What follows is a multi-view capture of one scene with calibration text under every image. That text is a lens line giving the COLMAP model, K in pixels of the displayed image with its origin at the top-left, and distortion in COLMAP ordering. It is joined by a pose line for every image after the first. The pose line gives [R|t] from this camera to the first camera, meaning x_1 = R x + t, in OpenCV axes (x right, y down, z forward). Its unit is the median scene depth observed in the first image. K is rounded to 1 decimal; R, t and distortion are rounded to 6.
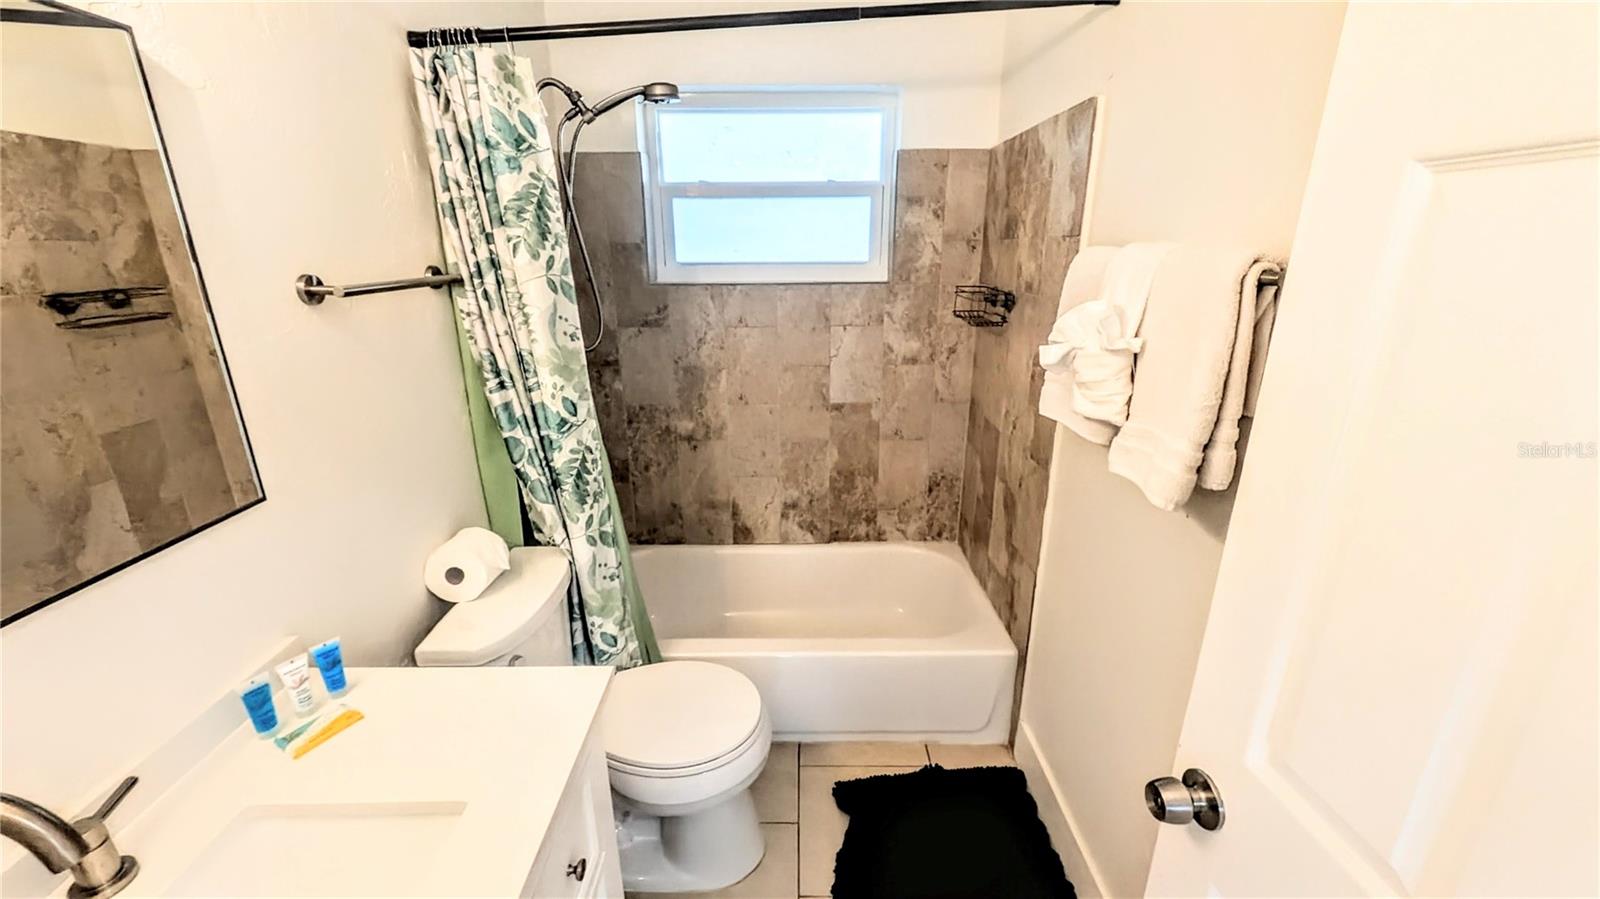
lens RADIAL K [[625.6, 0, 797.8], [0, 625.6, 449.1], [0, 0, 1]] dist [0.003010, -0.001544]
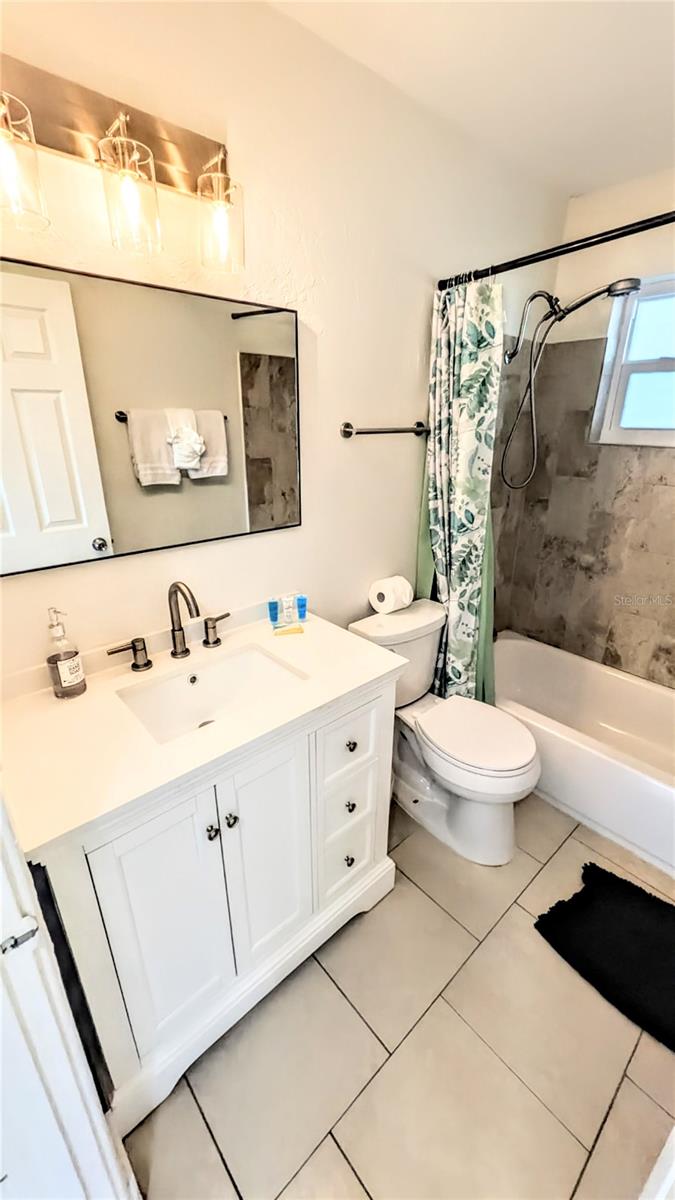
lens RADIAL K [[469.2, 0, 337.0], [0, 469.2, 597.3], [0, 0, 1]] dist [0.003010, -0.001544]
pose [[0.663617, 0.279850, -0.693755, 0.277186], [-0.243321, 0.957711, 0.153575, 0.024092], [0.707394, 0.066890, 0.703647, -0.031113]]
